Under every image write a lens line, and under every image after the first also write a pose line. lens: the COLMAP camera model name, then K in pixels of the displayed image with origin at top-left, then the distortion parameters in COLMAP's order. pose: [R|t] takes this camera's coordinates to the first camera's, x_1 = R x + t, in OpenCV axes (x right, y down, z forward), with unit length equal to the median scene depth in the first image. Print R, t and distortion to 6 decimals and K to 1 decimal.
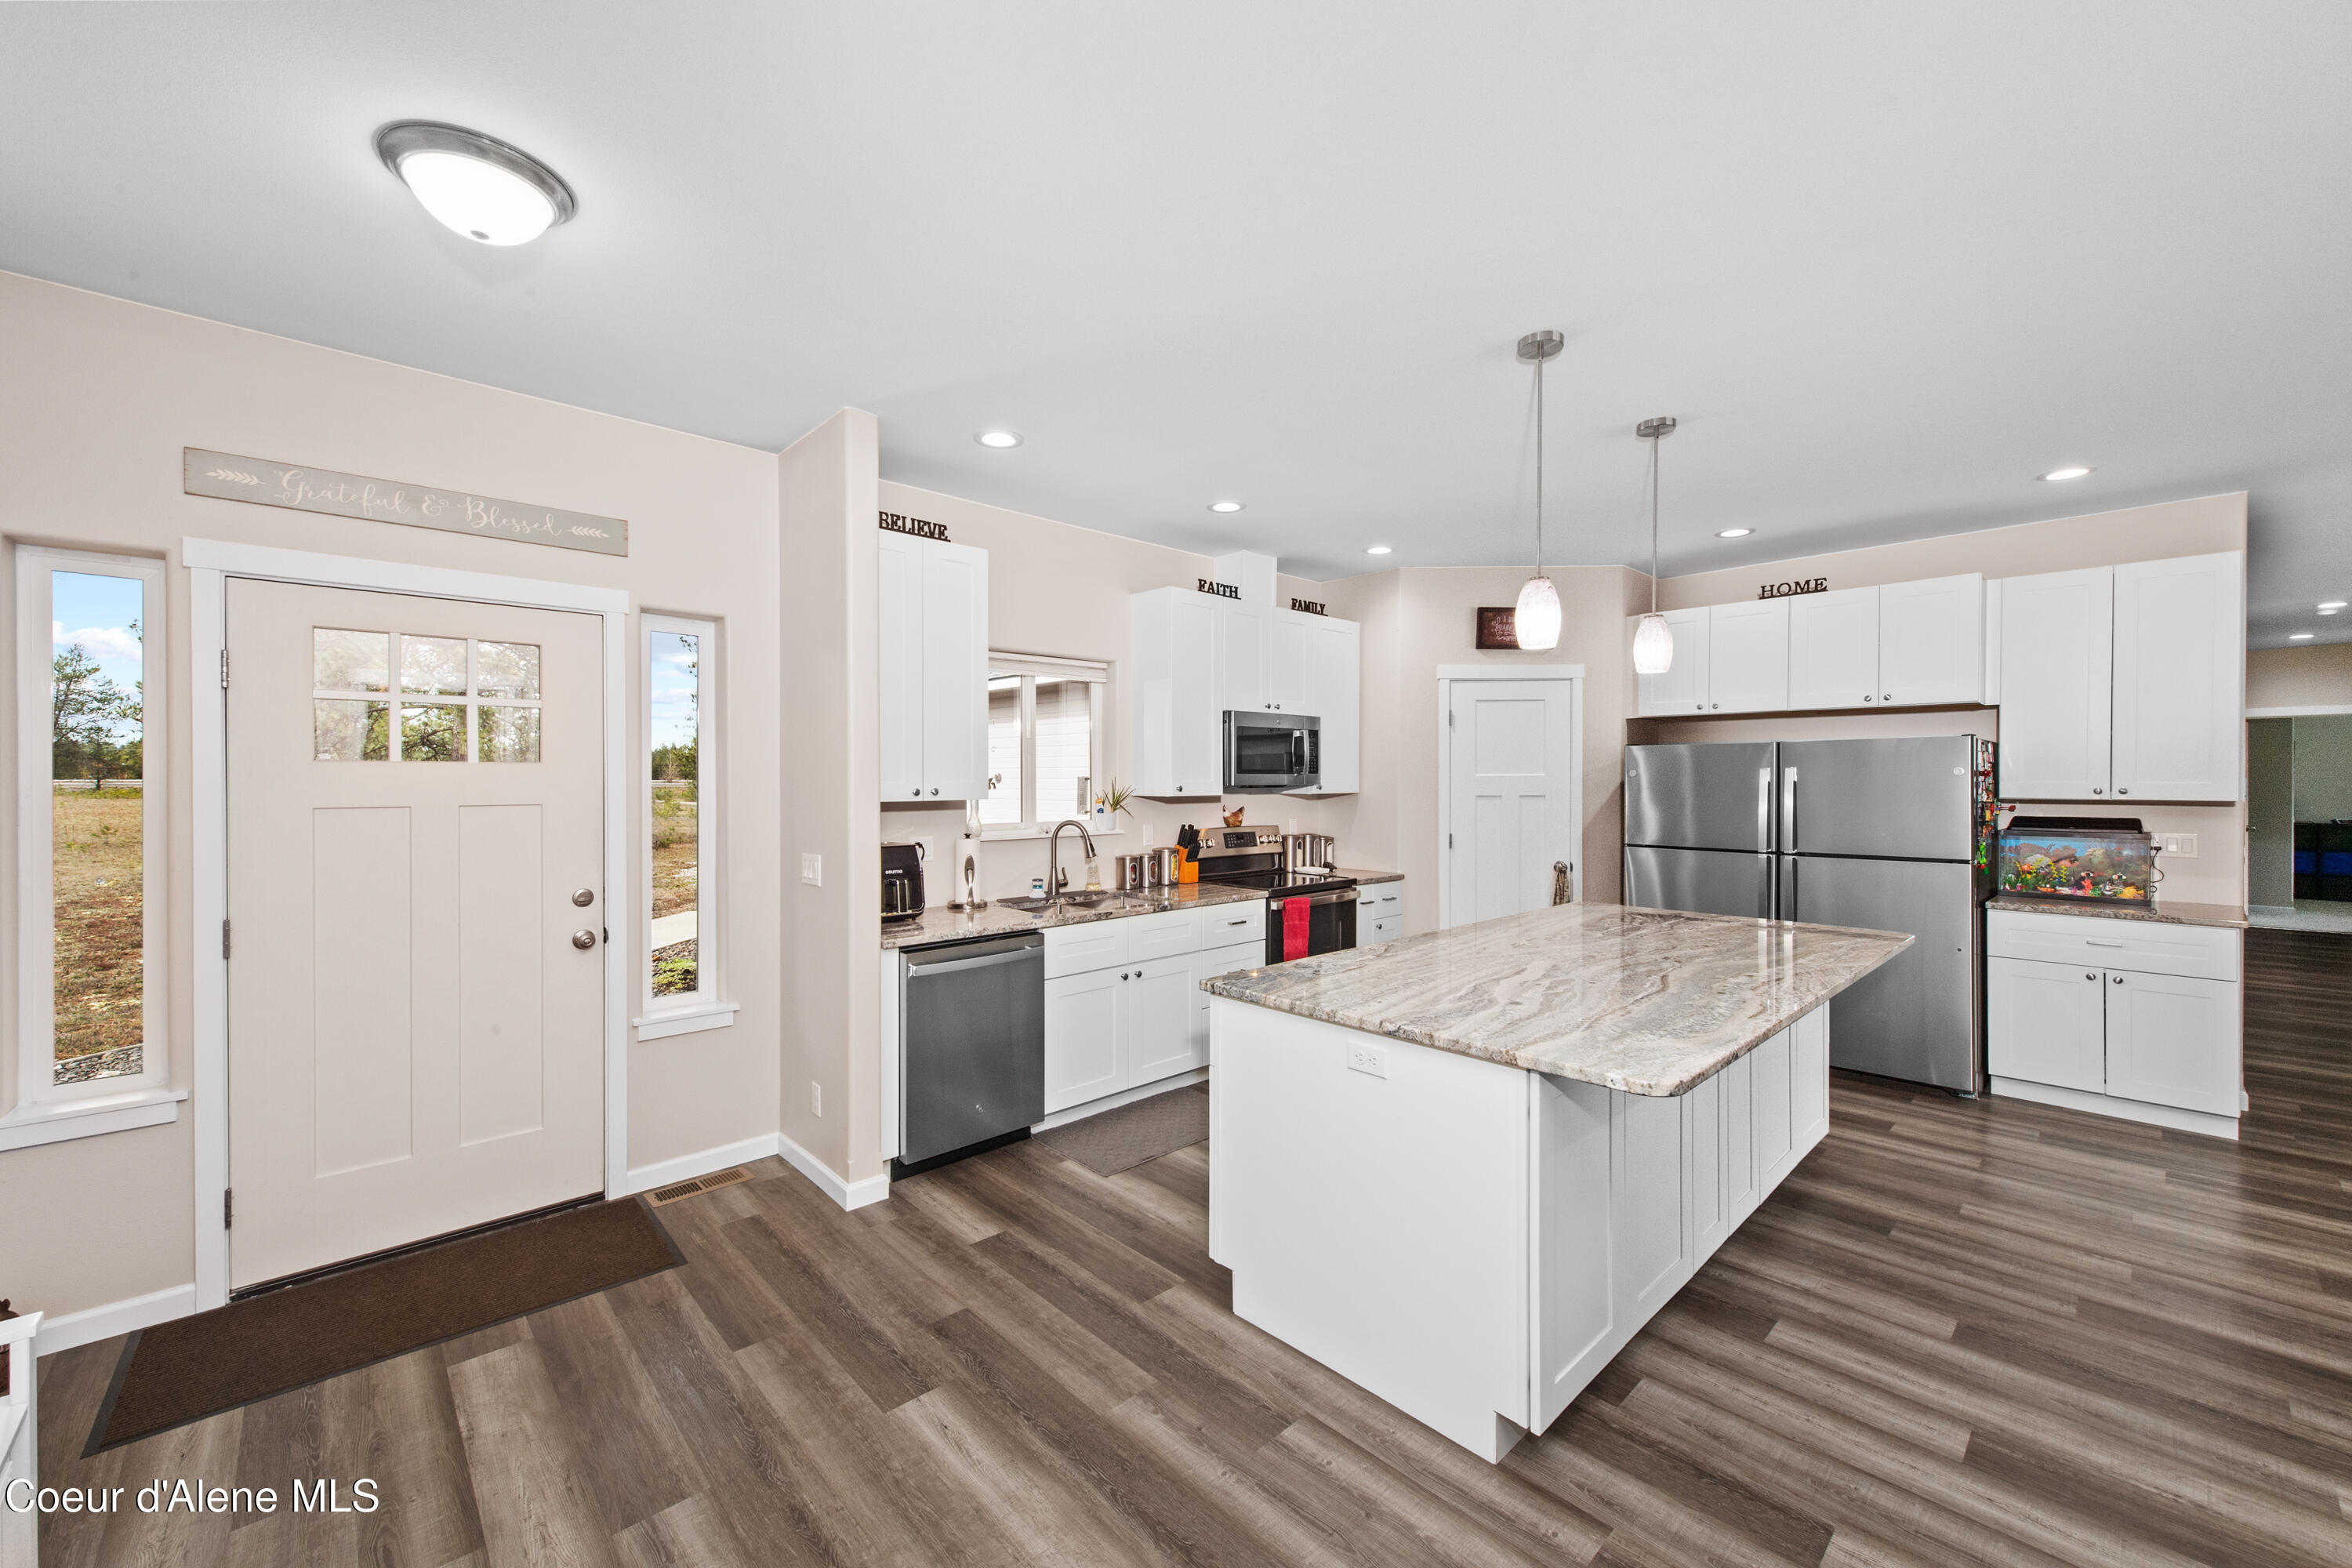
lens RADIAL K [[918.6, 0, 1187.8], [0, 918.6, 787.1], [0, 0, 1]] dist [0.011672, -0.001500]
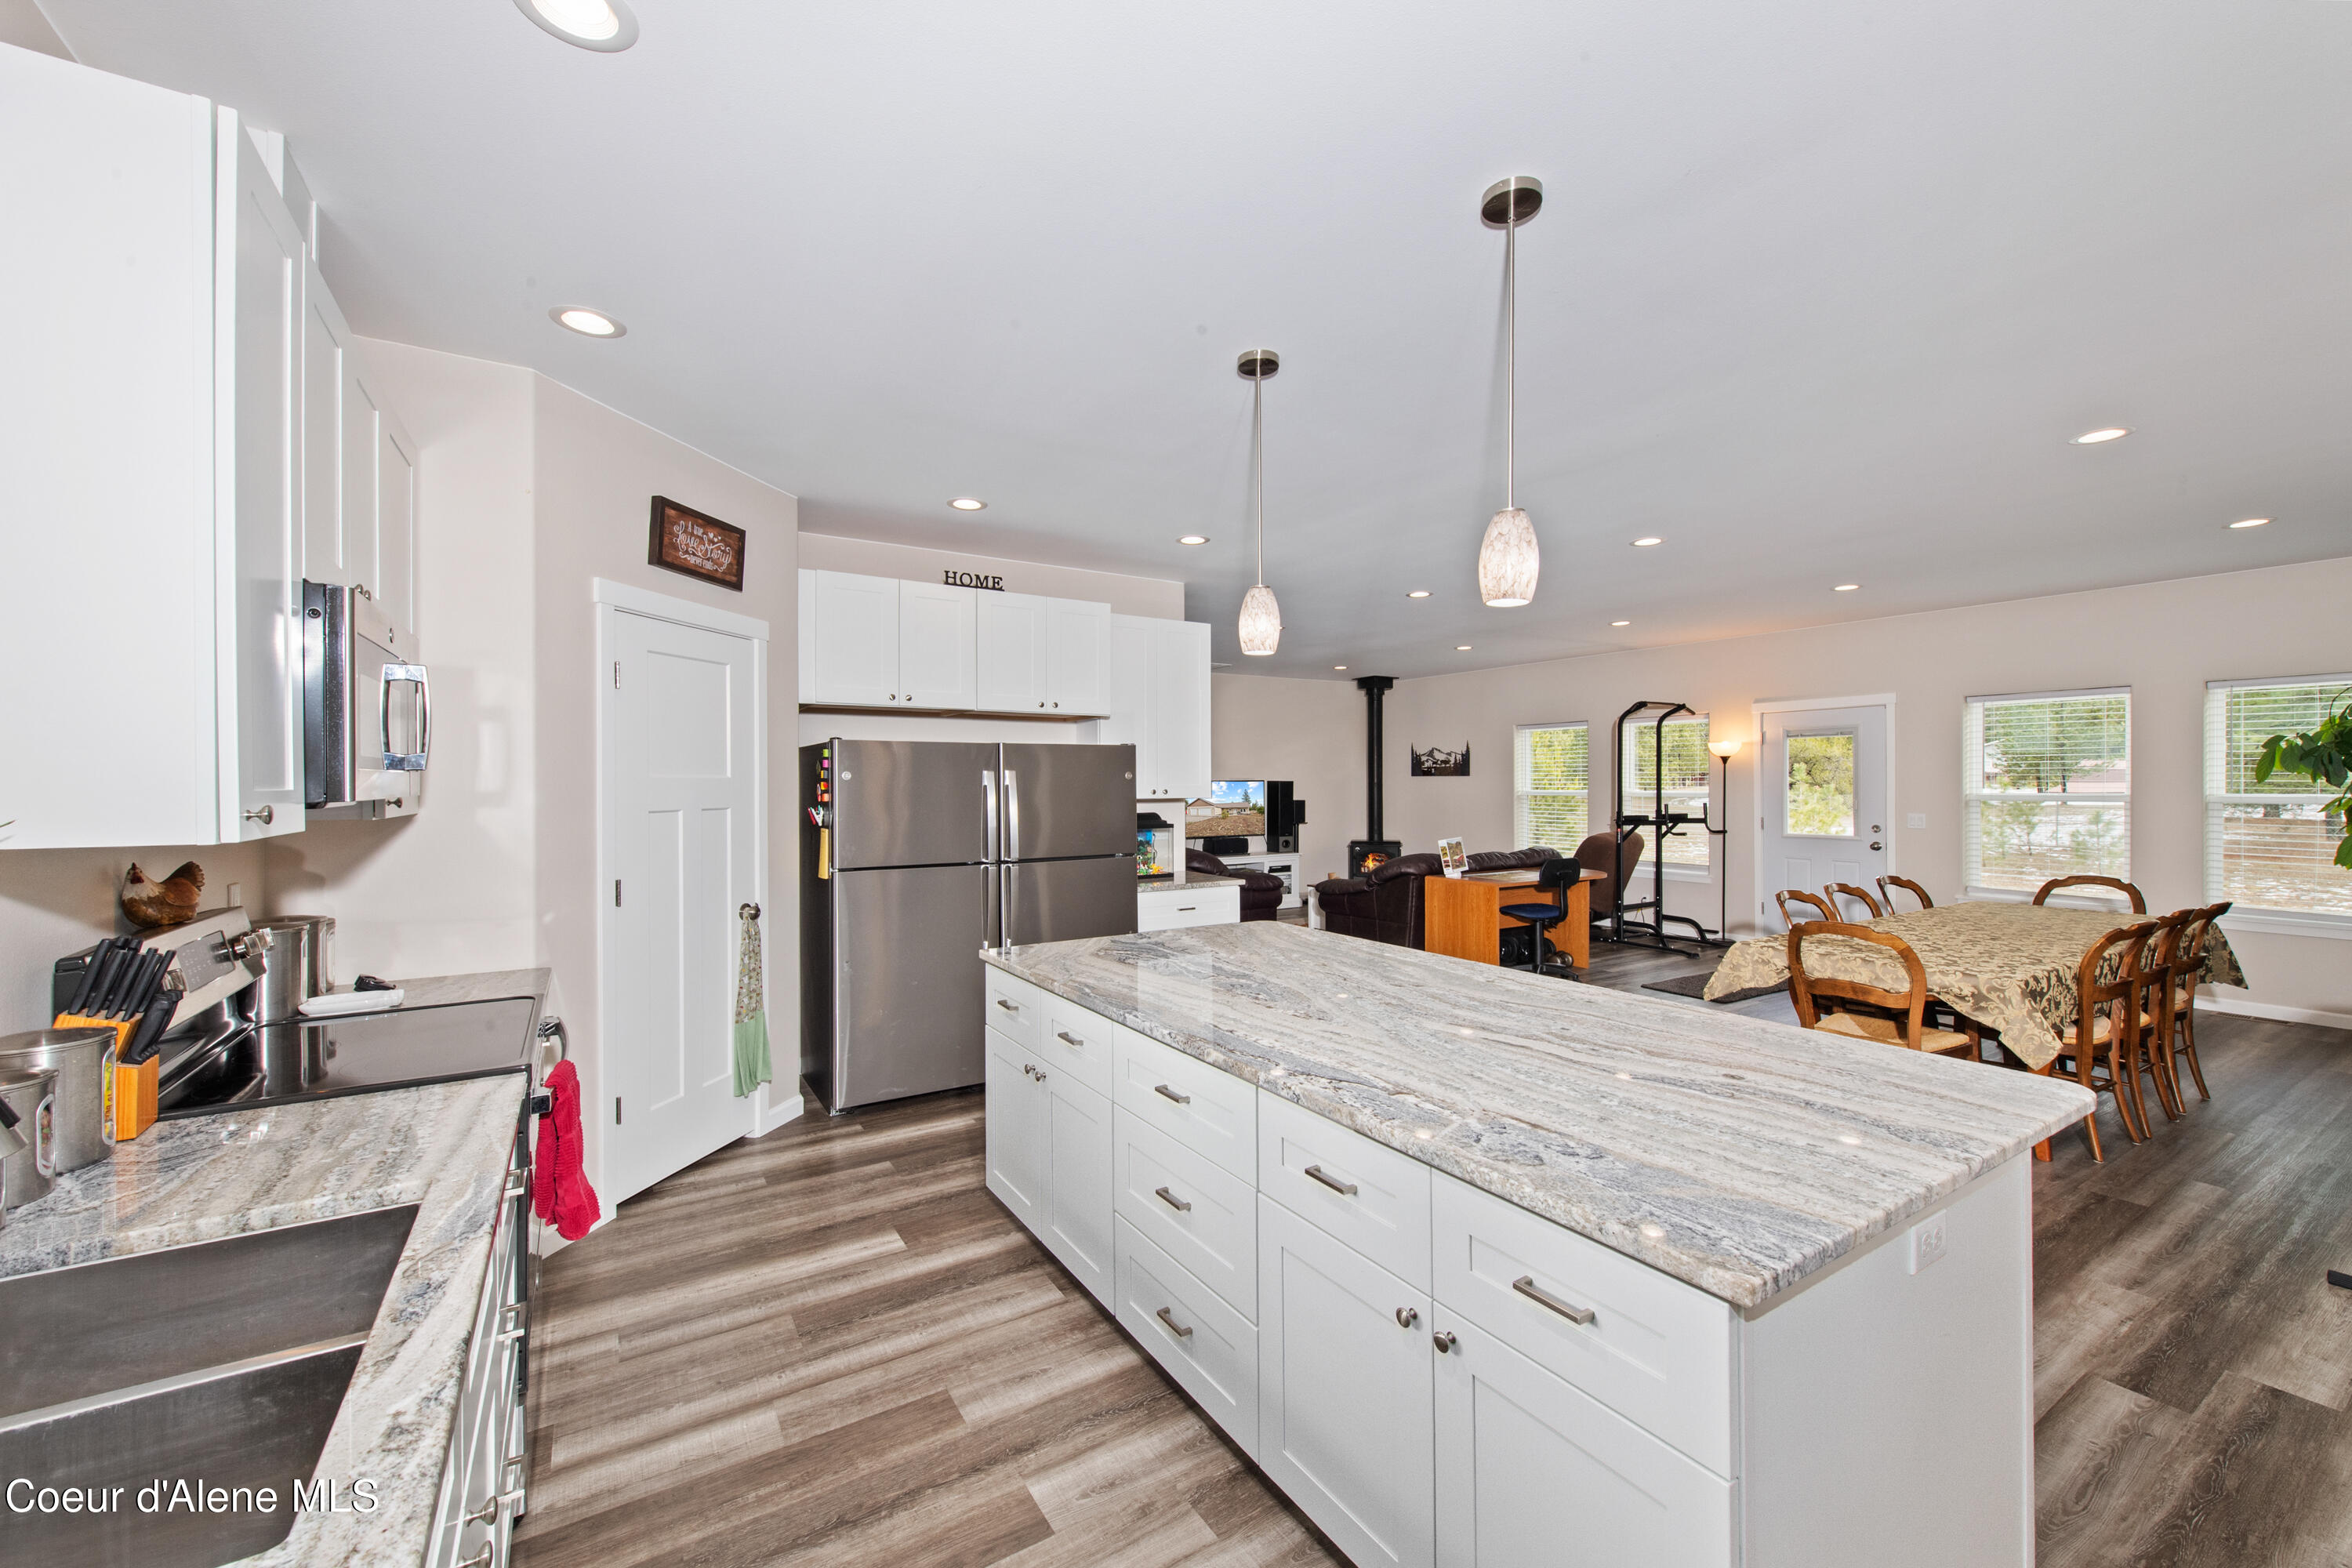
lens RADIAL K [[918.6, 0, 1177.5], [0, 918.6, 786.8], [0, 0, 1]] dist [0.011672, -0.001500]
pose [[0.203463, -0.003984, 0.979074, -0.235601], [0.013960, 0.999902, 0.001167, -0.003815], [-0.978983, 0.013431, 0.203499, 0.647934]]
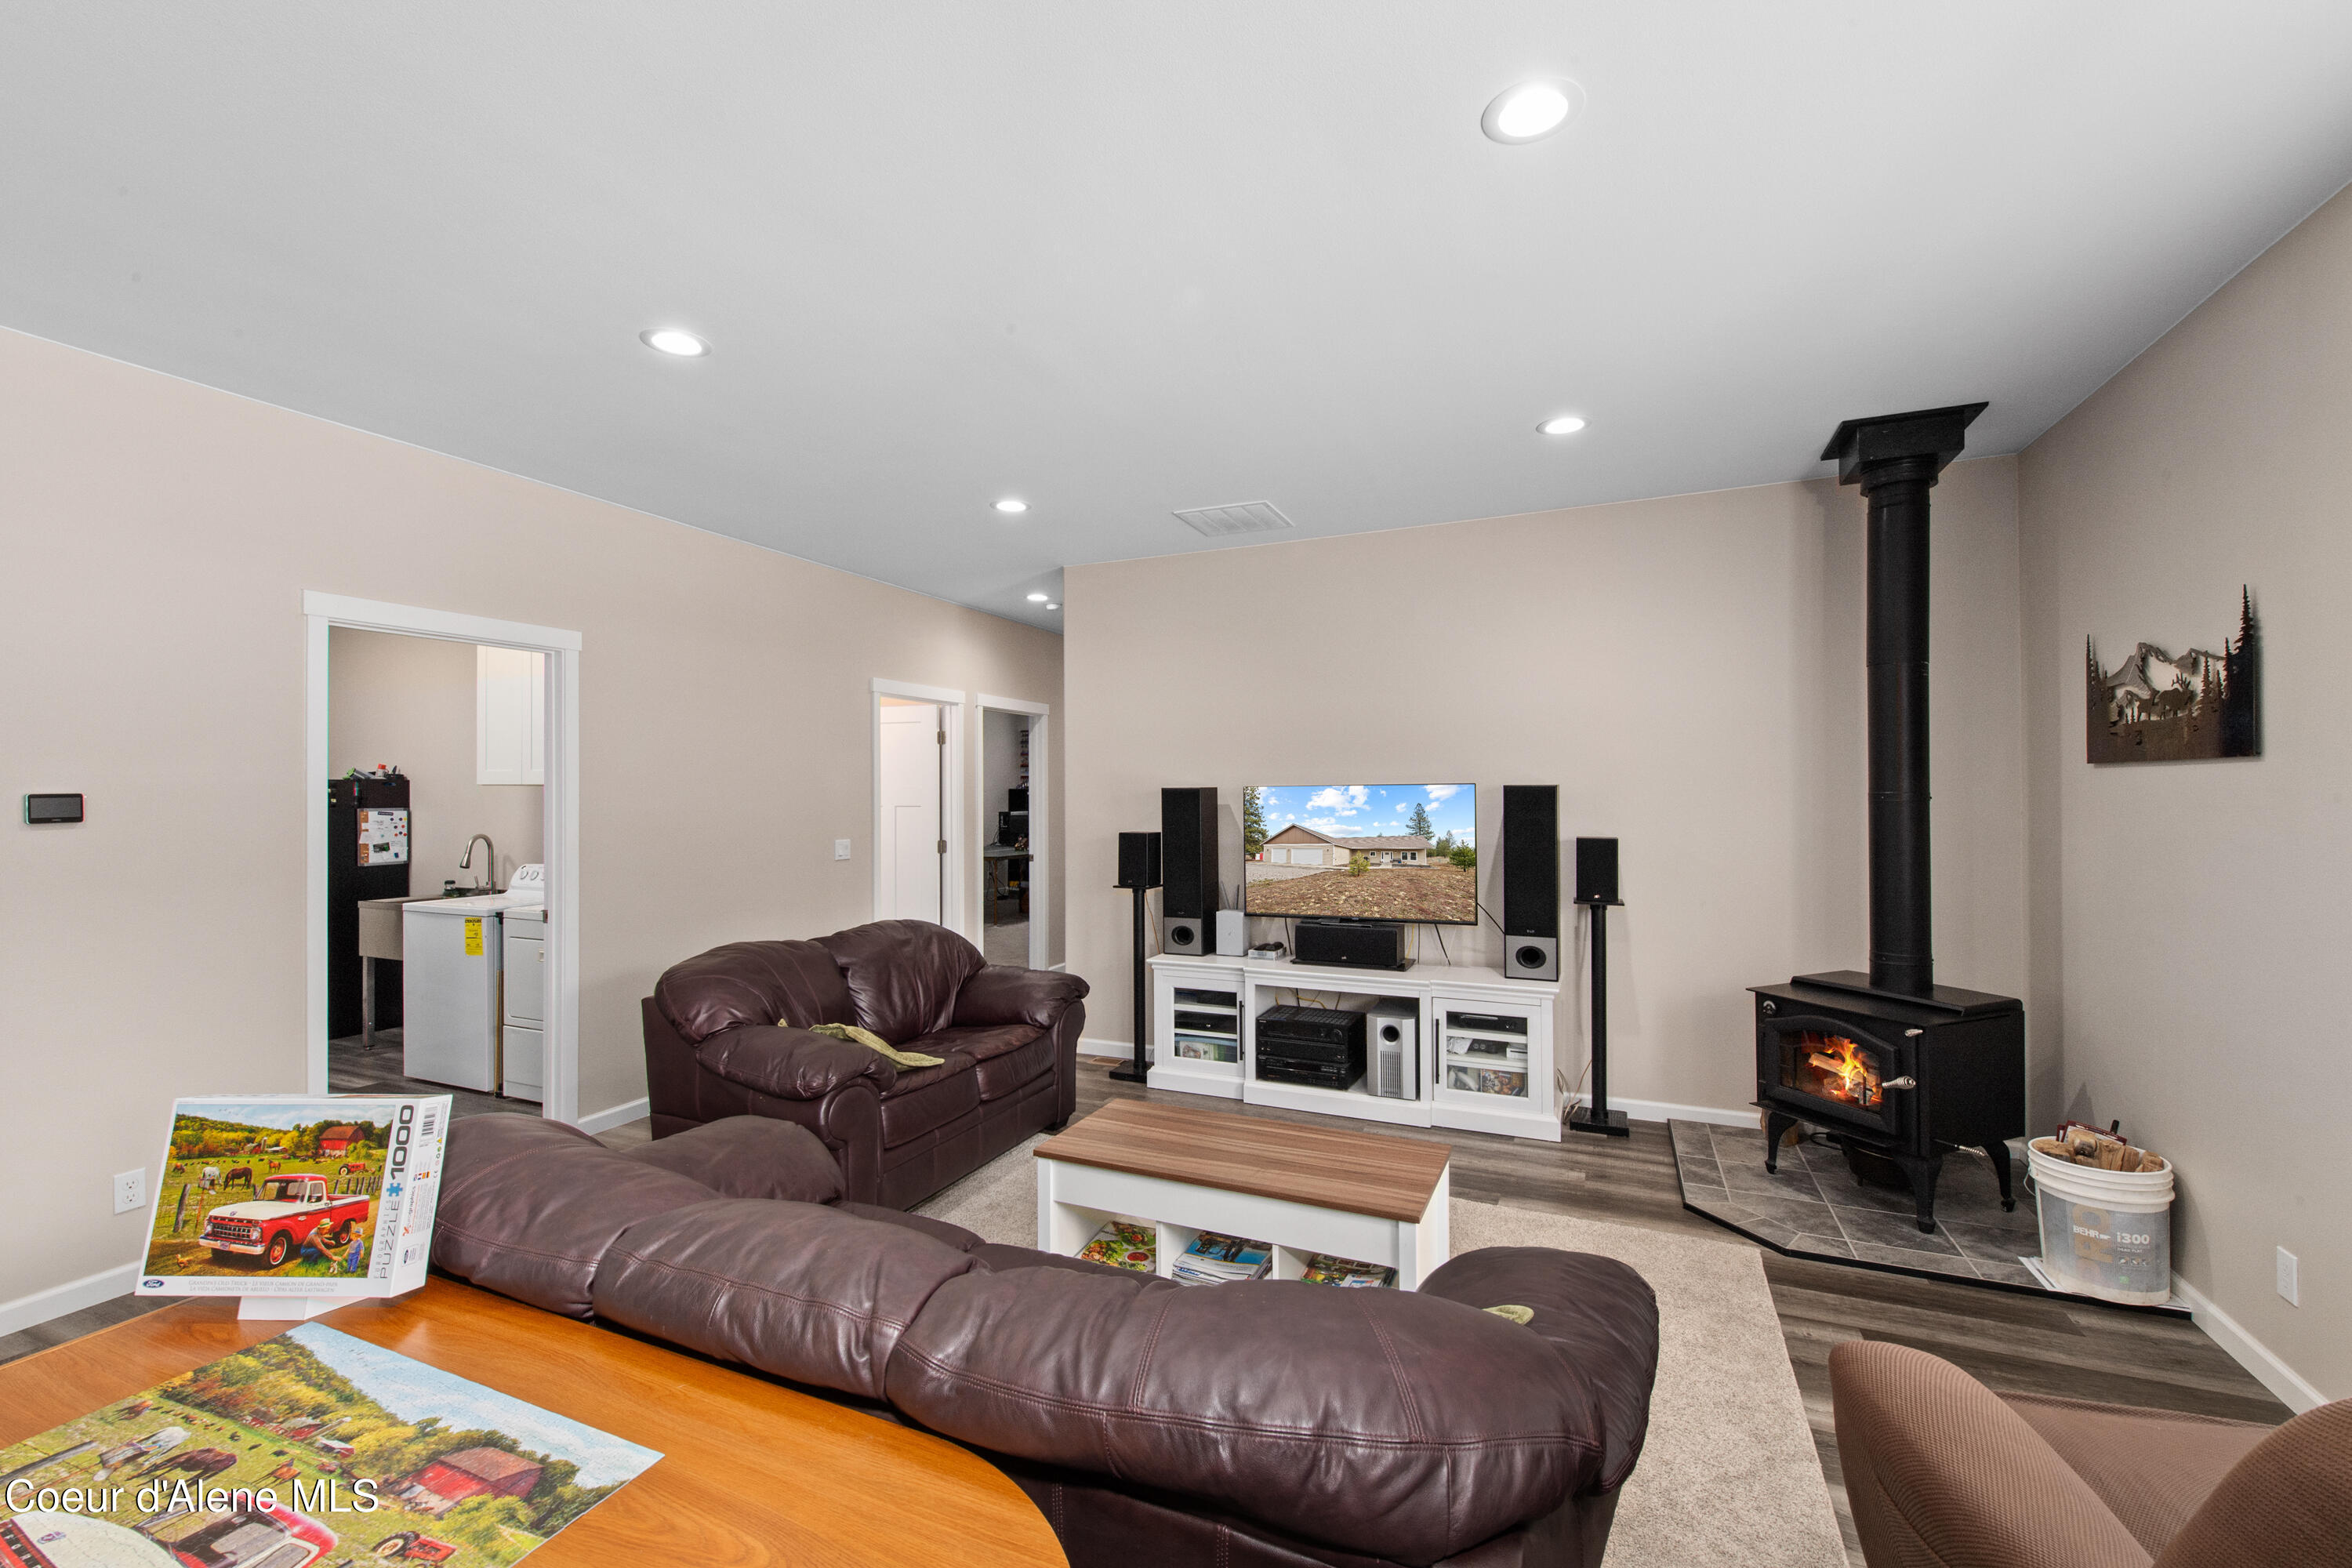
lens RADIAL K [[1000.9, 0, 1163.3], [0, 1000.9, 778.3], [0, 0, 1]] dist [0.013069, -0.001165]
pose [[0.929119, -0.006987, 0.369714, 1.476133], [0.014059, 0.999766, -0.016436, -0.006037], [-0.369512, 0.020469, 0.929000, 0.109354]]
